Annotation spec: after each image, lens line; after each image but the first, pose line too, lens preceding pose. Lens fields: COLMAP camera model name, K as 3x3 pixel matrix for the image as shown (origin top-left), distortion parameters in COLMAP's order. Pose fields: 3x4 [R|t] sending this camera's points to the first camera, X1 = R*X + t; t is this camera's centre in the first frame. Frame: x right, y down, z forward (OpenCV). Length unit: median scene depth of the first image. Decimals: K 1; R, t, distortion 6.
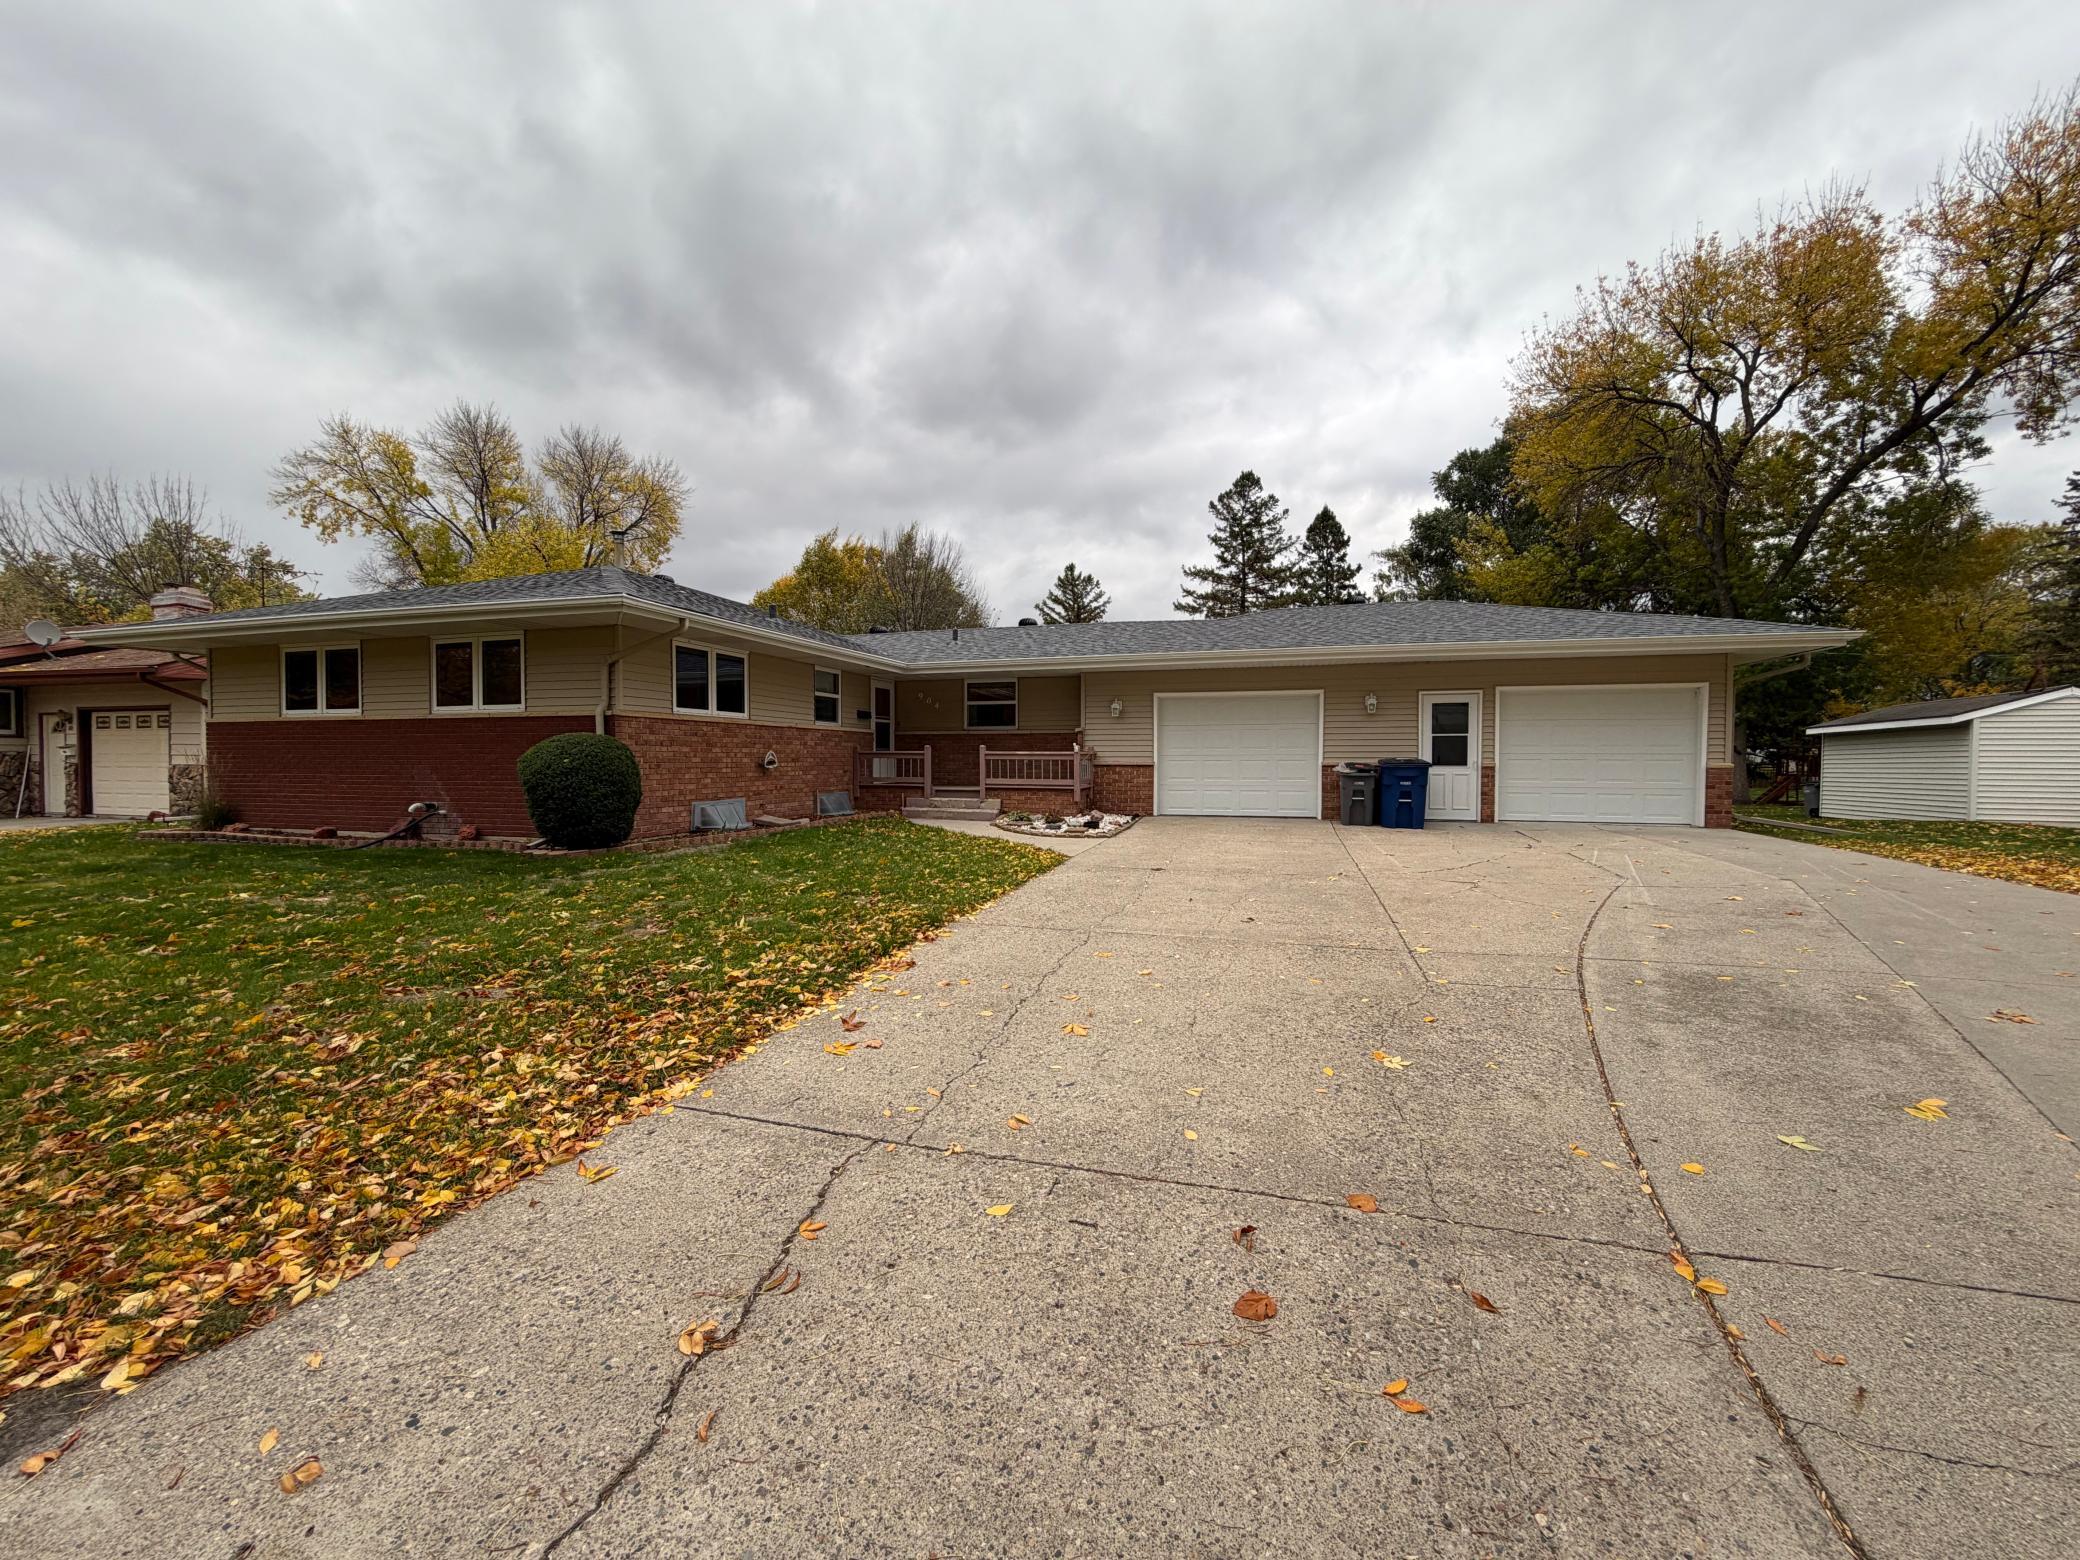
lens RADIAL K [[818.8, 0, 1041.9], [0, 818.8, 774.2], [0, 0, 1]] dist [-0.001817, -0.000165]
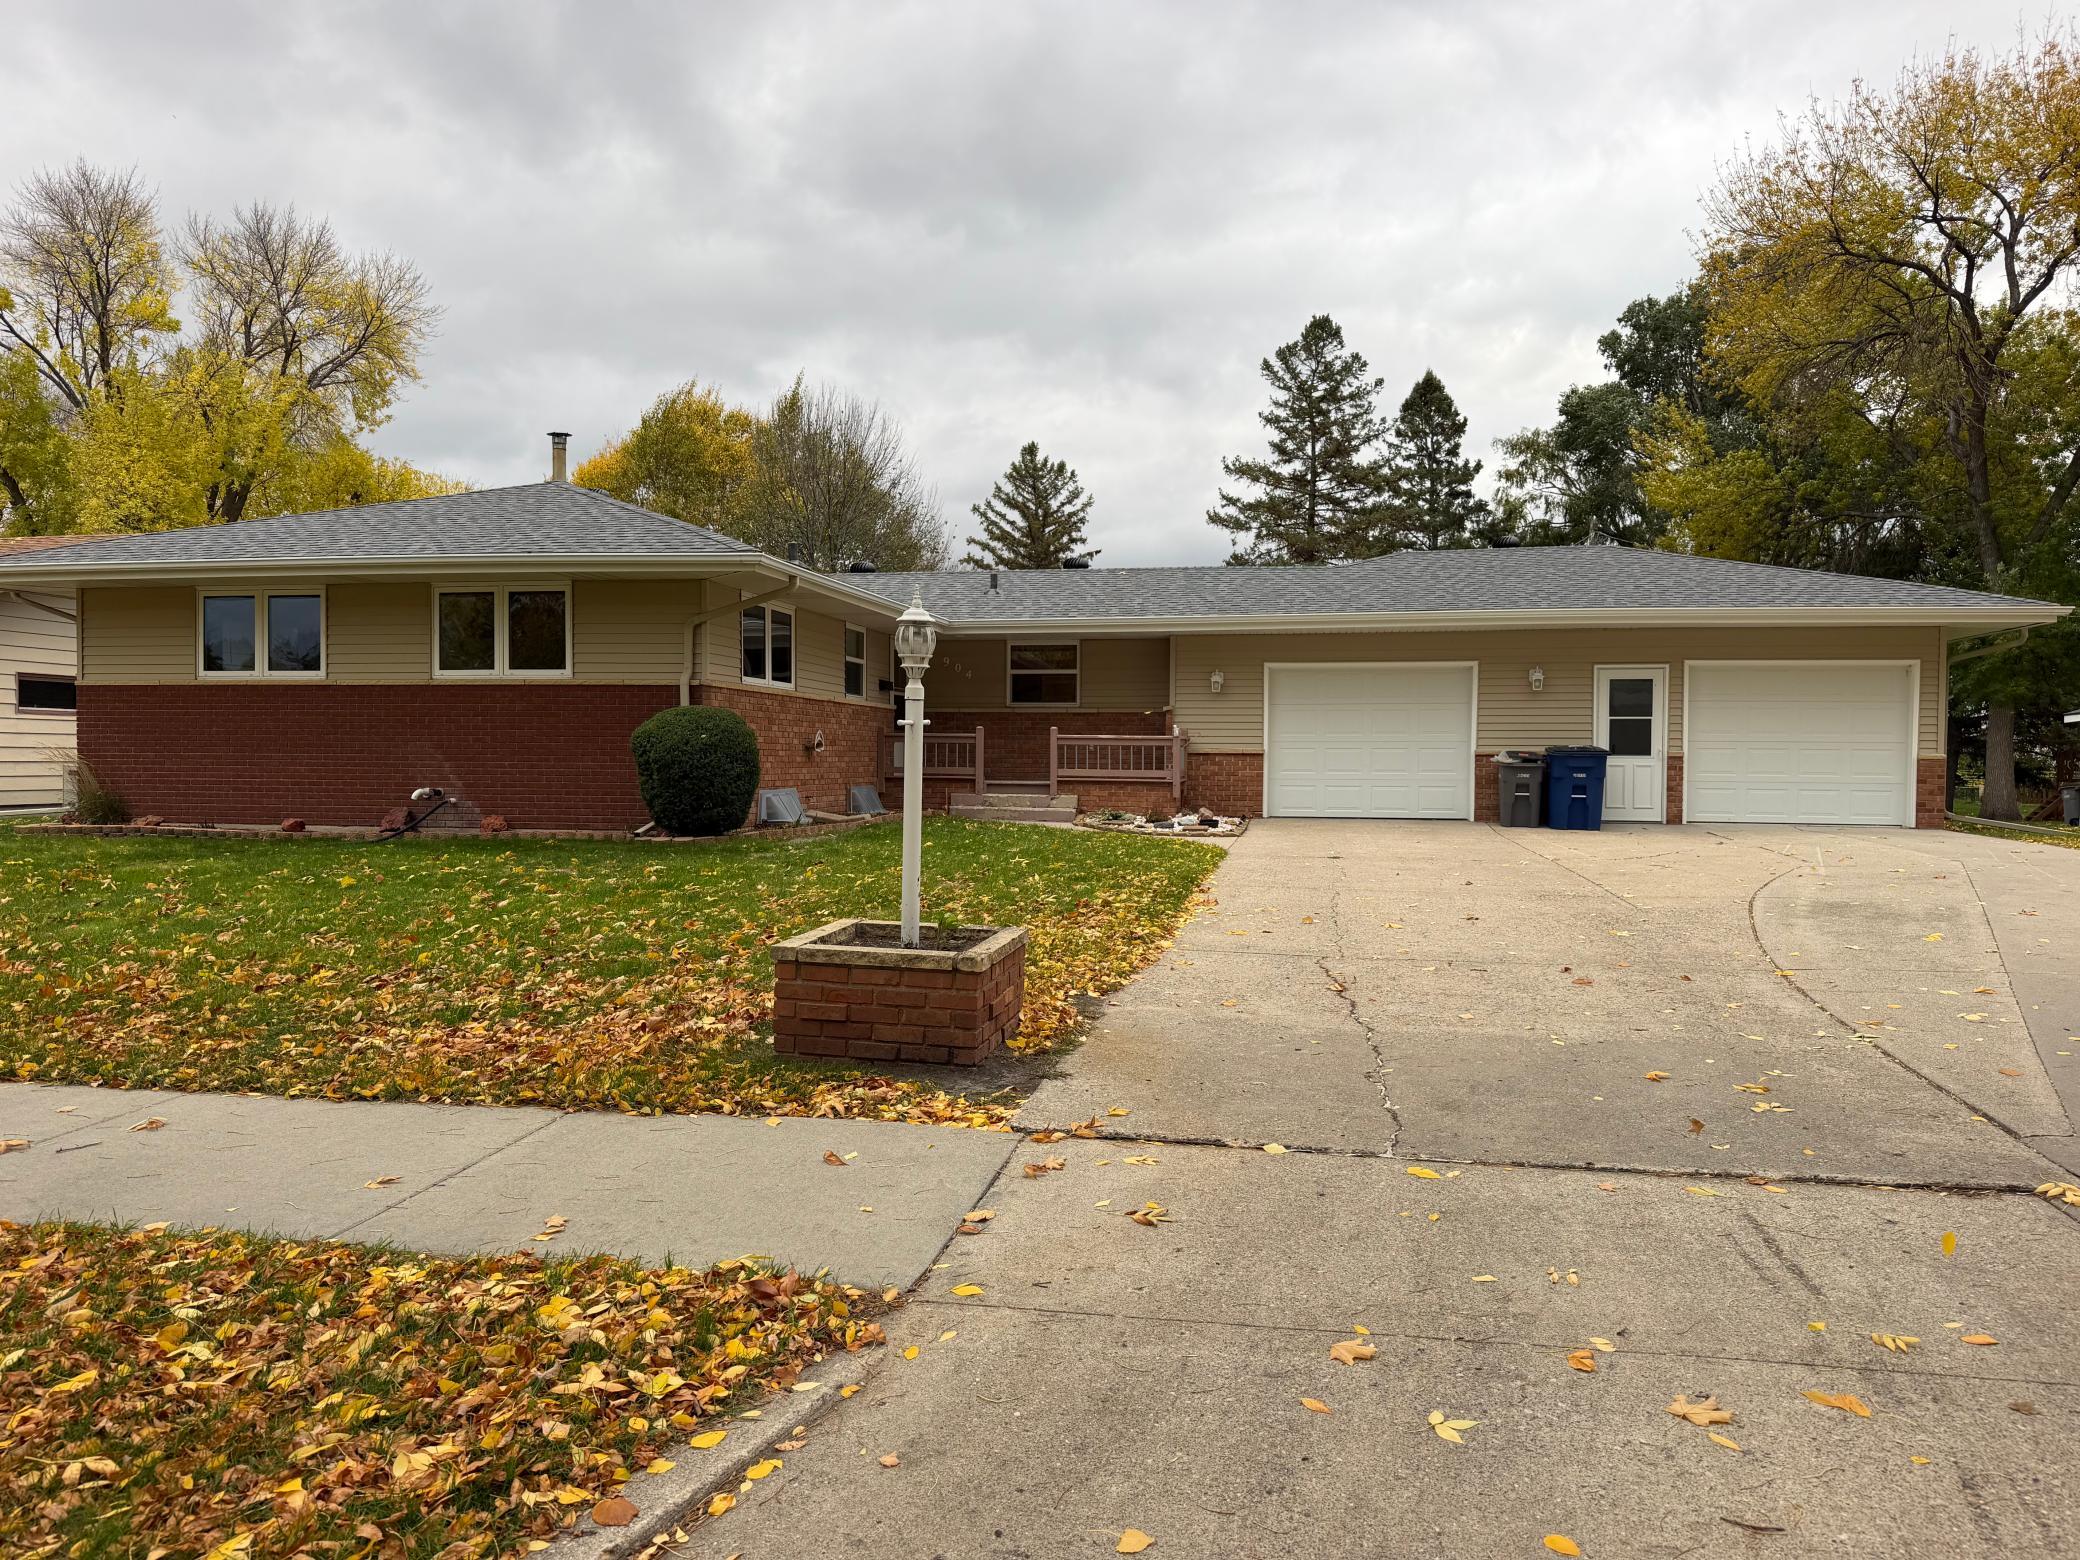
lens RADIAL K [[1428.1, 0, 1054.2], [0, 1428.1, 784.3], [0, 0, 1]] dist [0.119423, -0.171399]
pose [[0.995007, 0.005252, 0.099670, -0.180996], [-0.005173, 0.999986, -0.001055, 0.018716], [-0.099674, 0.000534, 0.995020, -0.319118]]
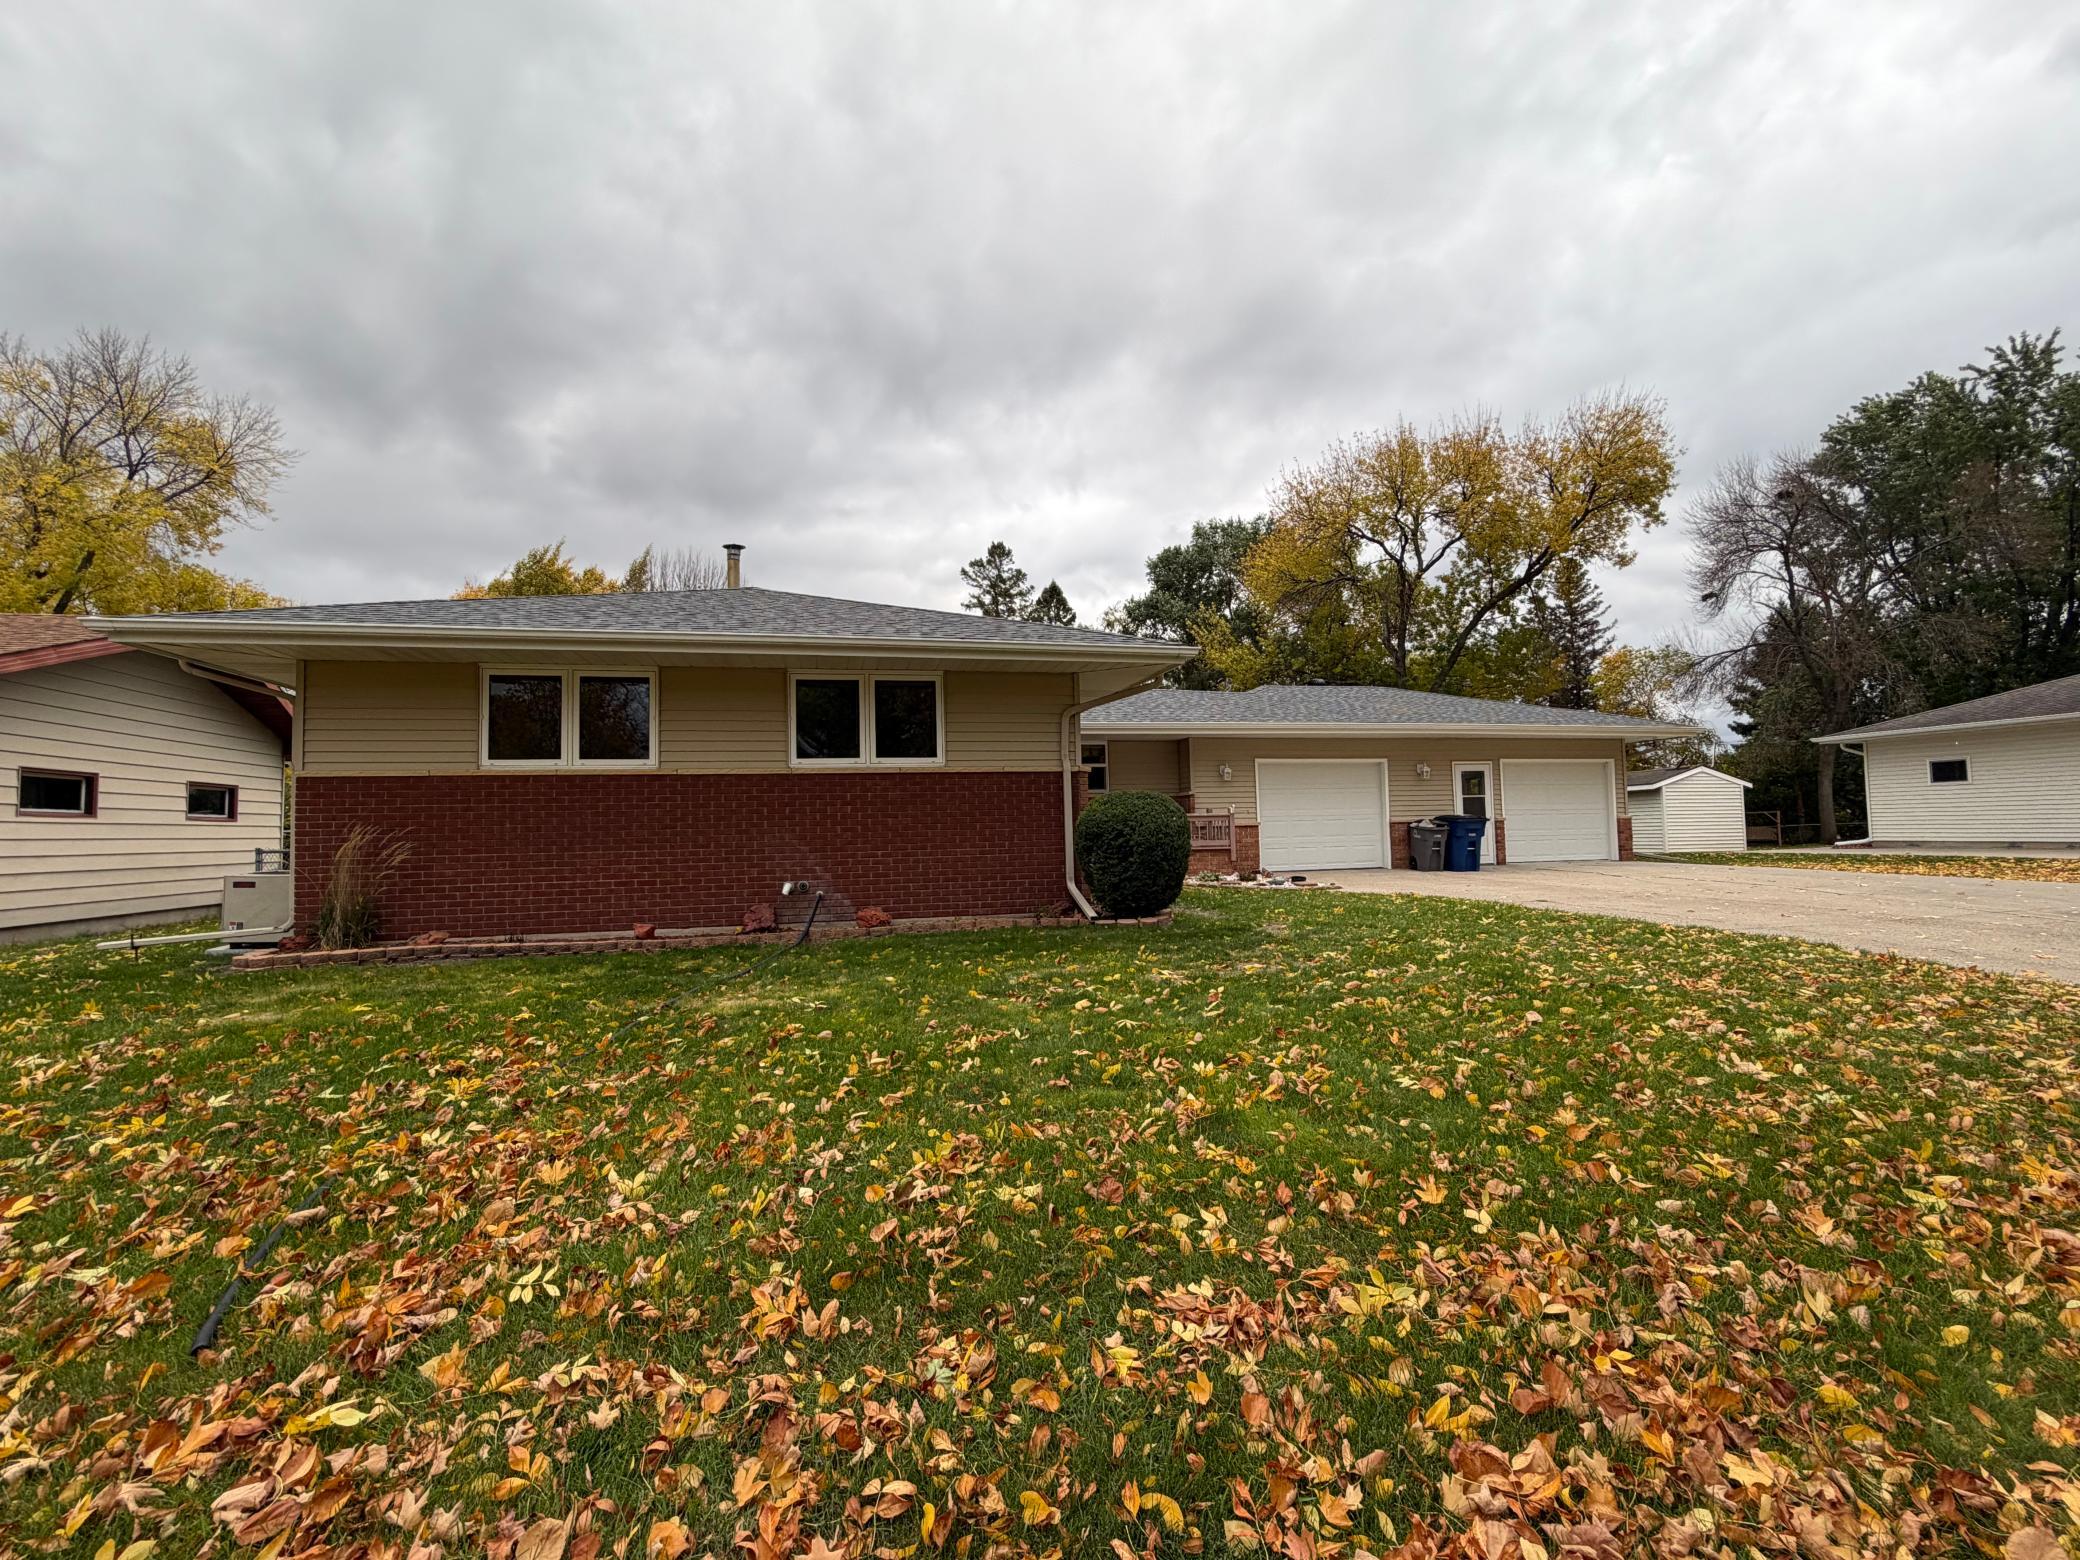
lens RADIAL K [[919.4, 0, 1040.0], [0, 919.4, 780.0], [0, 0, 1]] dist [0.000643, -0.000018]
pose [[0.866914, 0.007683, 0.498398, -0.636501], [0.031546, 0.997031, -0.070242, 0.004261], [-0.497458, 0.076616, 0.864098, 0.084762]]
